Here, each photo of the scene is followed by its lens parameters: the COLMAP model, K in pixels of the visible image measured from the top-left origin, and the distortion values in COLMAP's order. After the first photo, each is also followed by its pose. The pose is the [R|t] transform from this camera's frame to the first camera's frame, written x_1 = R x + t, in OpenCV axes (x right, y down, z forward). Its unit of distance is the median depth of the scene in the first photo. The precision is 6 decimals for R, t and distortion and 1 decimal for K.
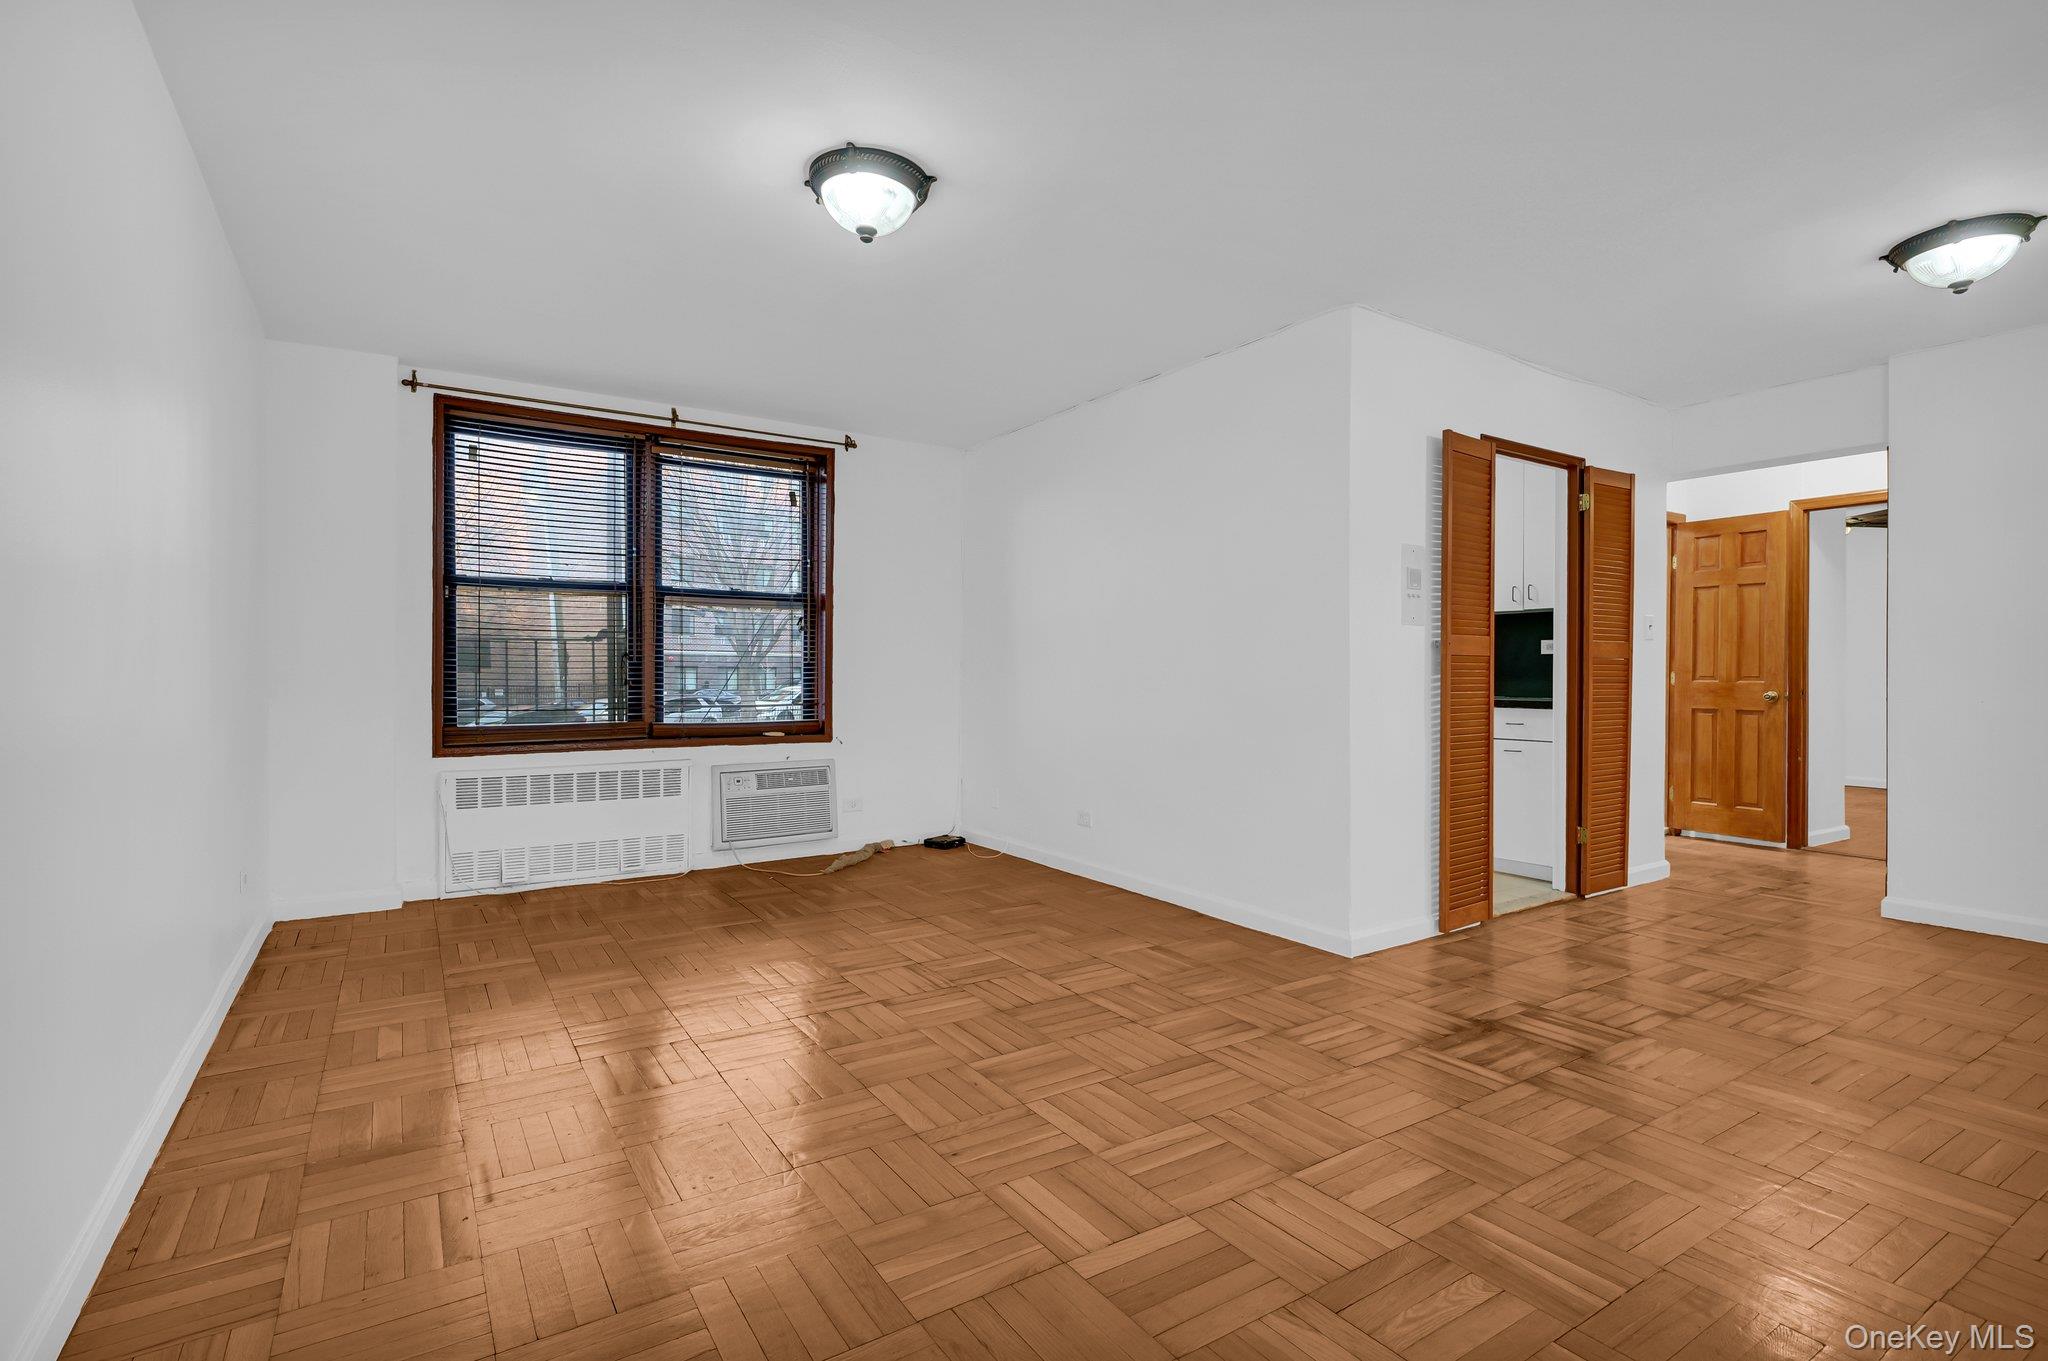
lens RADIAL K [[937.5, 0, 1032.6], [0, 937.5, 680.6], [0, 0, 1]] dist [-0.002486, 0.000634]
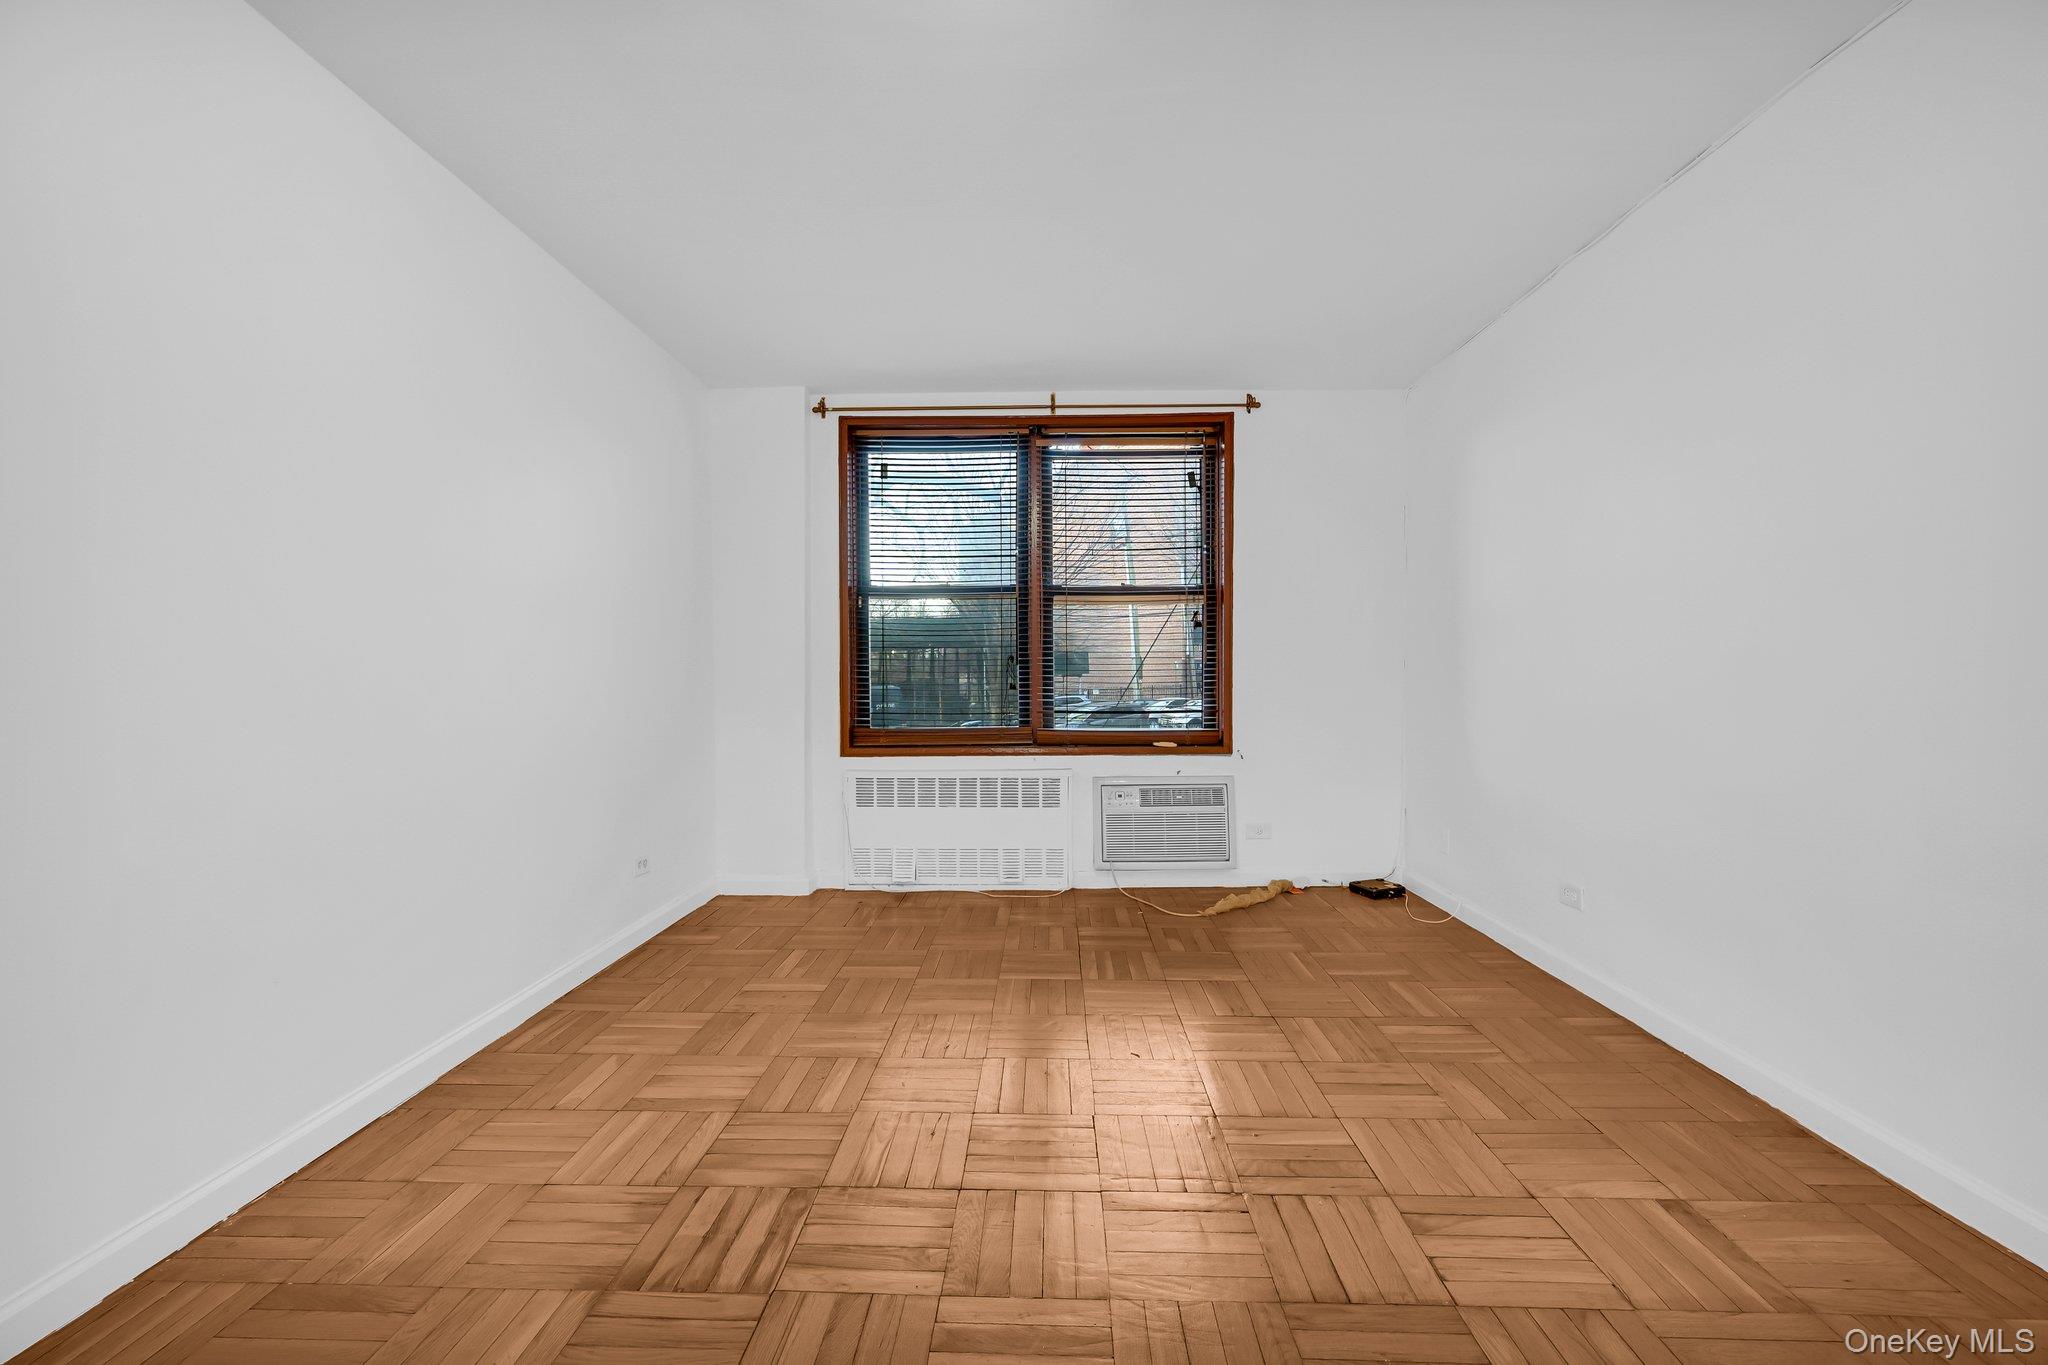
lens RADIAL K [[803.7, 0, 1062.6], [0, 803.7, 681.9], [0, 0, 1]] dist [0.000274, 0.000438]
pose [[0.829270, -0.001961, -0.558844, 0.085386], [0.001834, 0.999998, -0.000788, -0.002137], [0.558845, -0.000372, 0.829272, 0.382522]]
